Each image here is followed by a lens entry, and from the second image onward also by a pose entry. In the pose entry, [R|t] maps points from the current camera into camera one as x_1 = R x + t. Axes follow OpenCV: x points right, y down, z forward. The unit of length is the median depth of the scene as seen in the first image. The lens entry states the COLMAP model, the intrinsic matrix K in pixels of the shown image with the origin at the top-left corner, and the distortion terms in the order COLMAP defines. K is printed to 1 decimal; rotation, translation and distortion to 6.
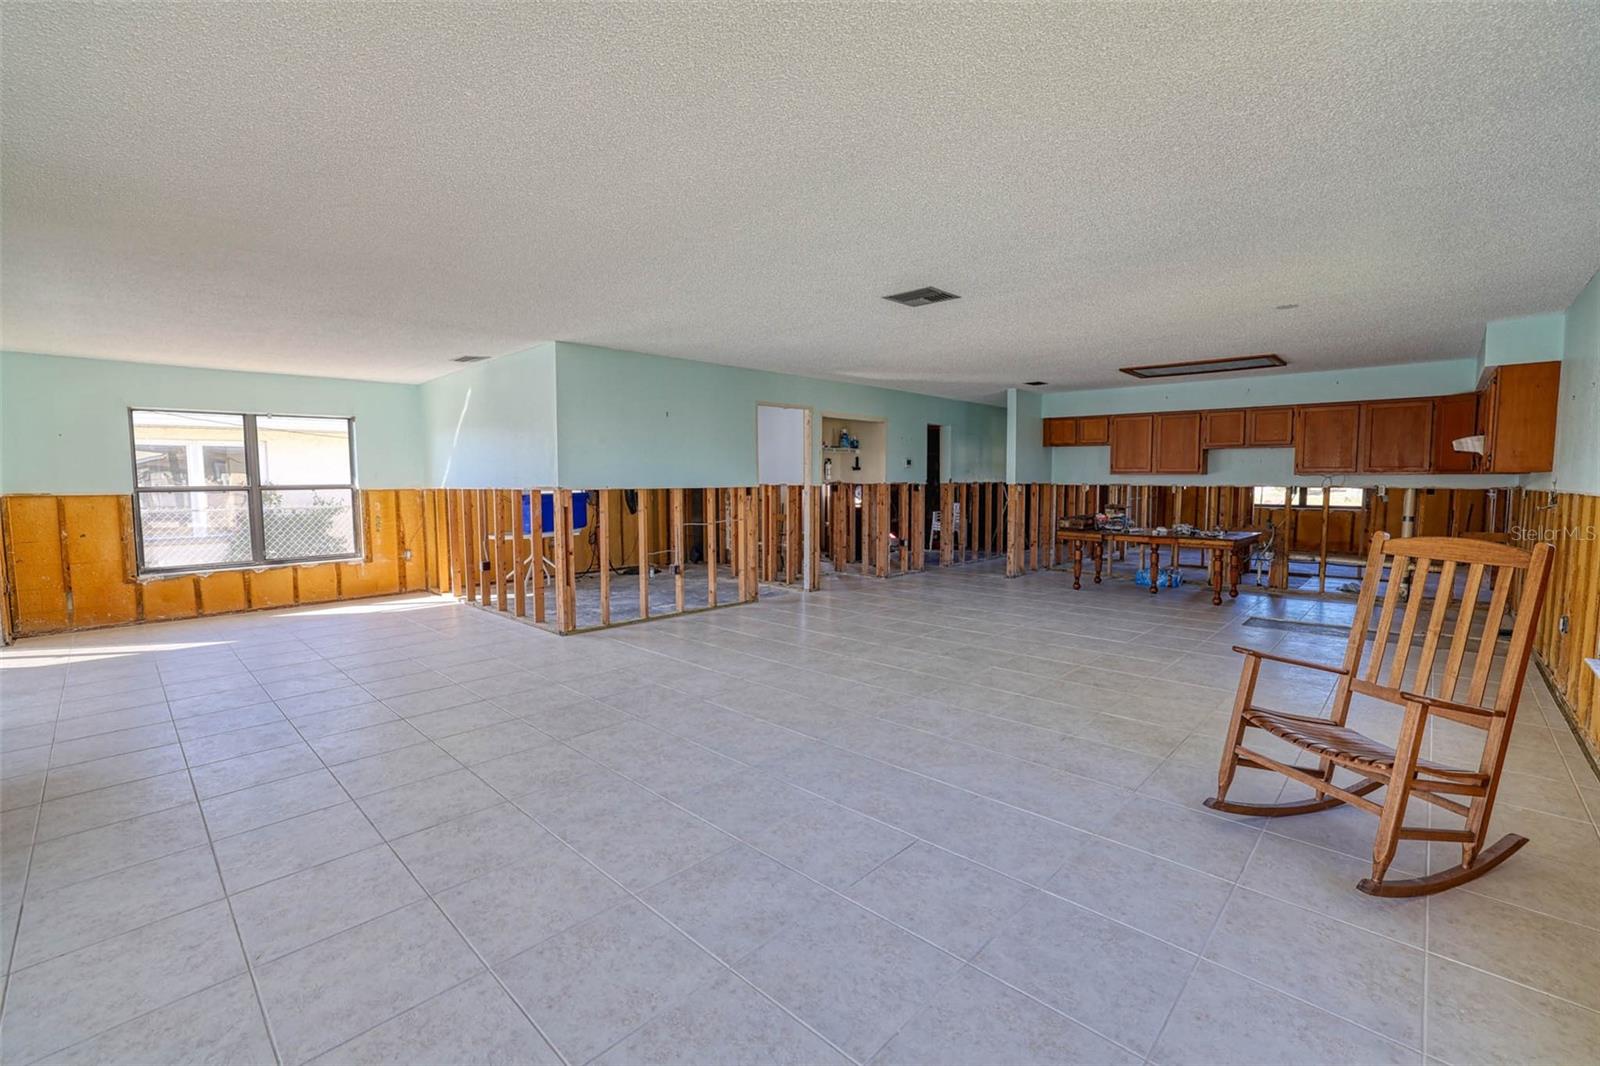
lens RADIAL K [[683.0, 0, 800.4], [0, 683.0, 533.7], [0, 0, 1]] dist [-0.027845, 0.007998]
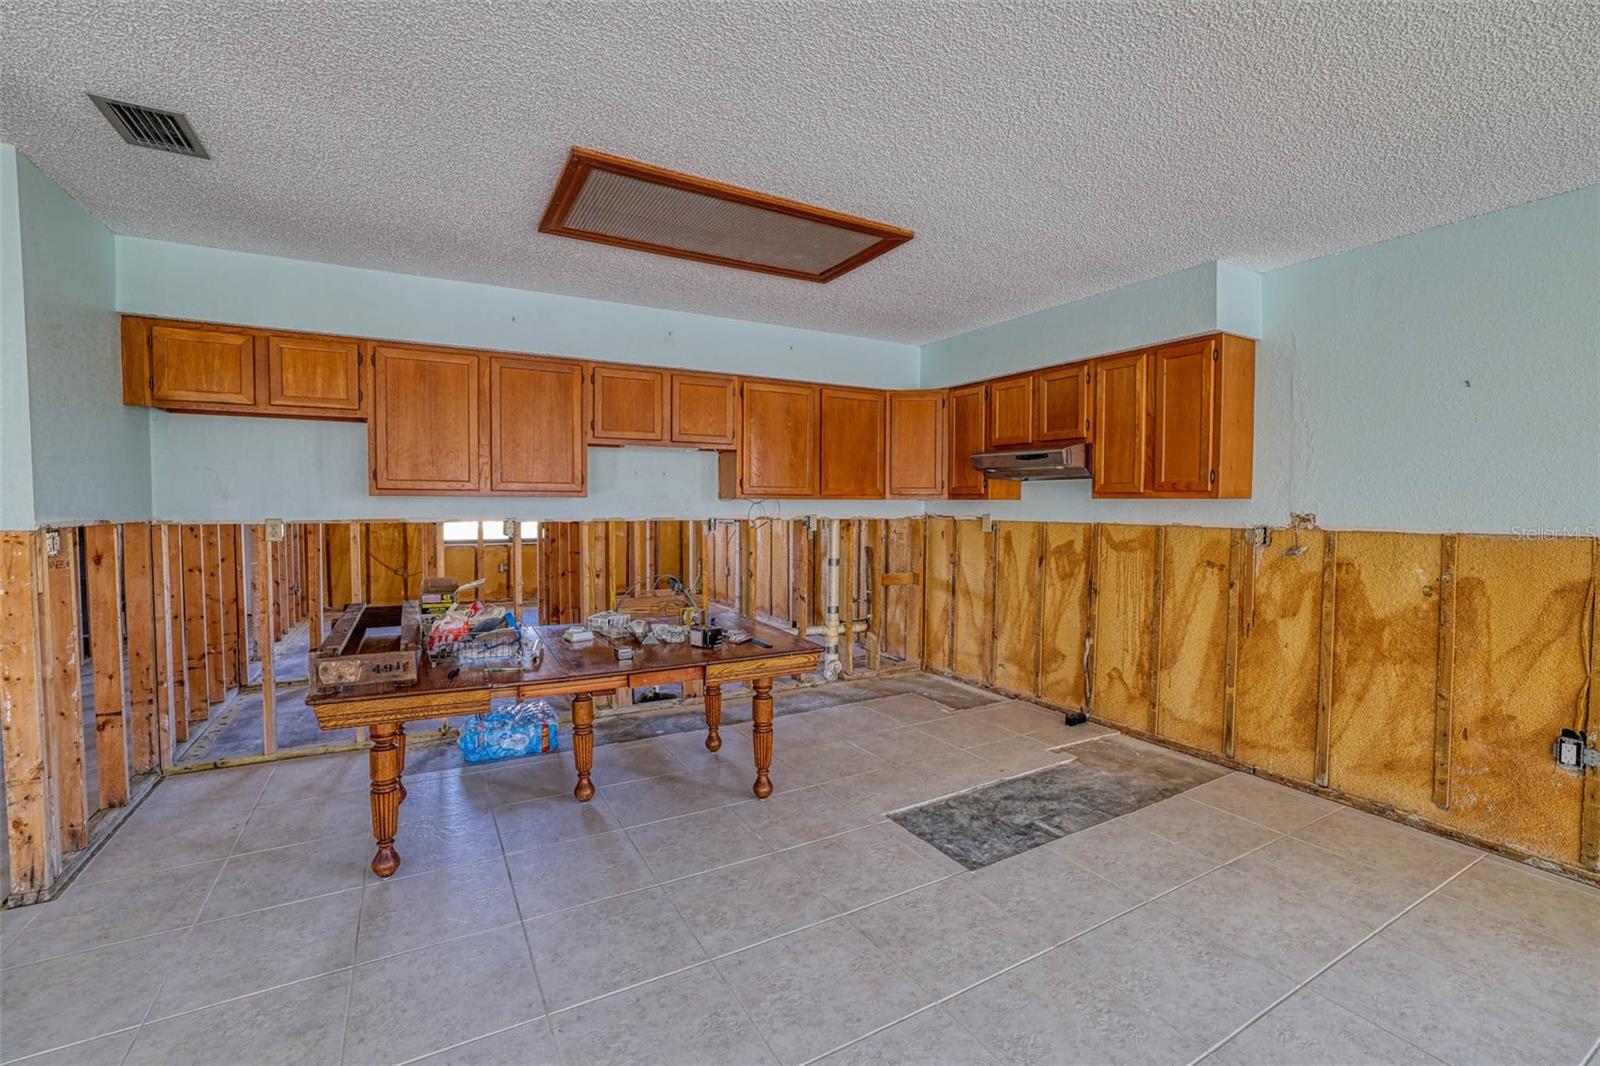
lens RADIAL K [[683.0, 0, 788.6], [0, 683.0, 527.4], [0, 0, 1]] dist [-0.027845, 0.007998]
pose [[0.283482, -0.036806, 0.958271, 0.125508], [0.073848, 0.997134, 0.016452, -0.046274], [-0.956130, 0.066102, 0.285388, 0.524787]]
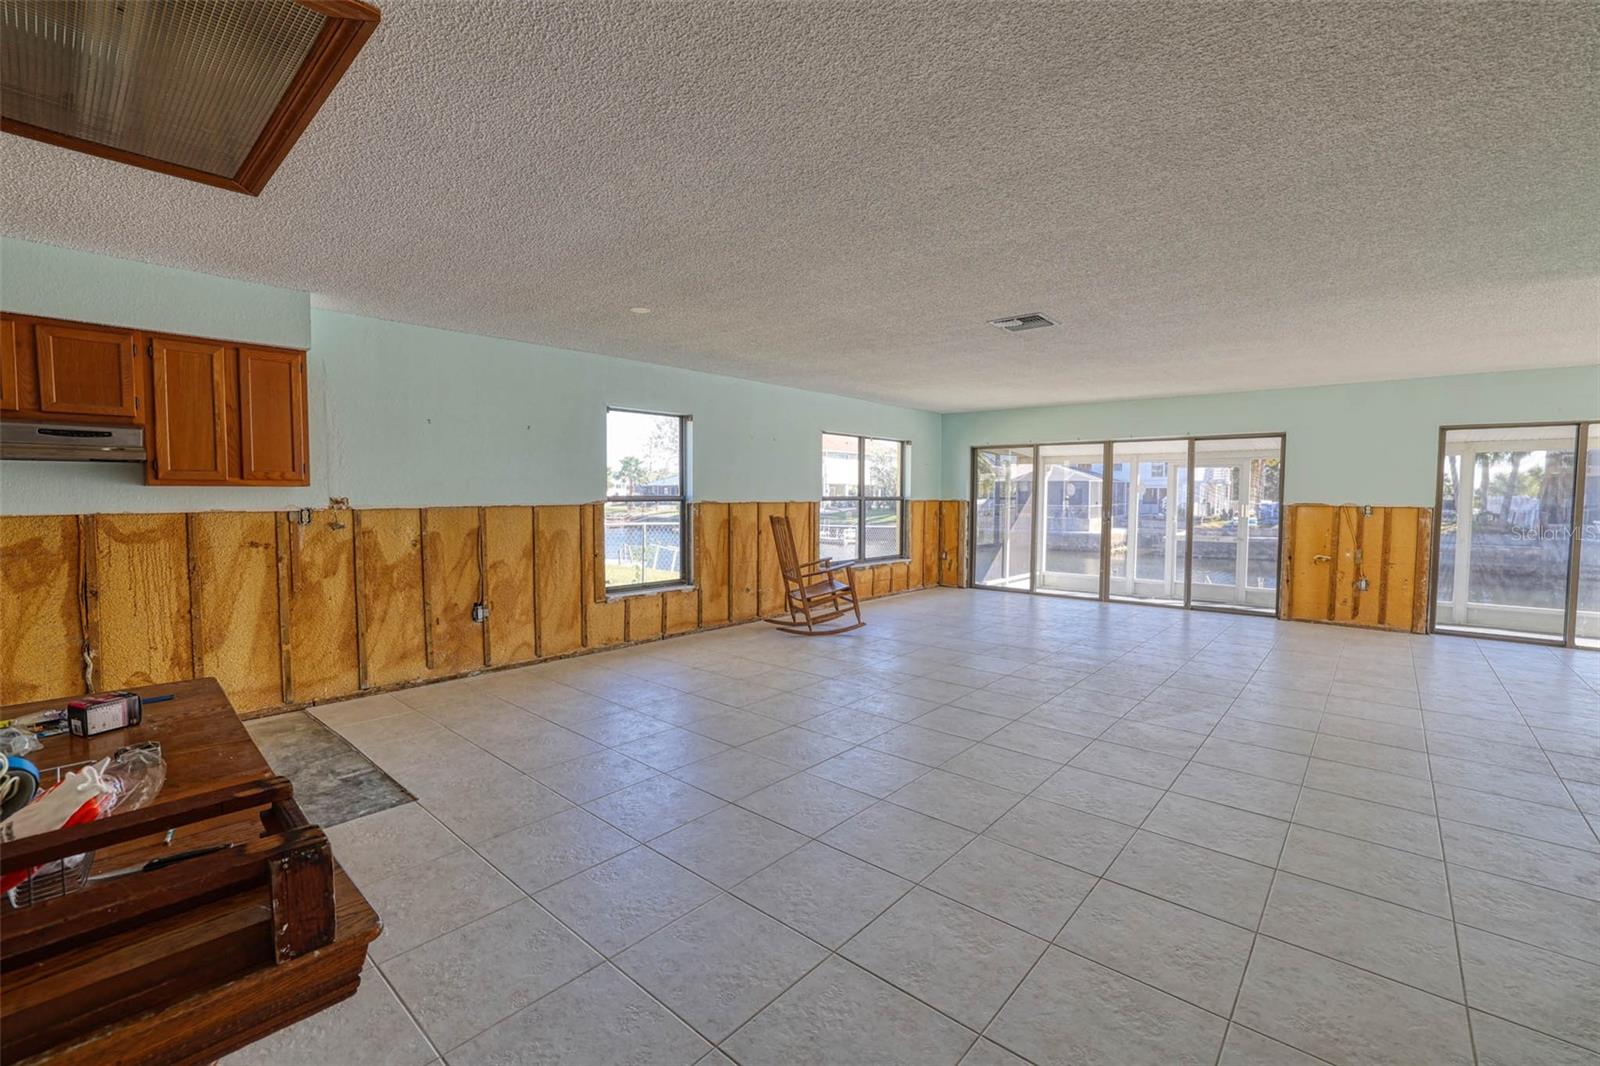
lens RADIAL K [[683.0, 0, 793.1], [0, 683.0, 530.3], [0, 0, 1]] dist [-0.027845, 0.007998]
pose [[-0.999147, -0.000226, -0.041304, 0.258198], [-0.005839, 0.990718, 0.135808, -0.076416], [0.040890, 0.135933, -0.989874, 0.917960]]
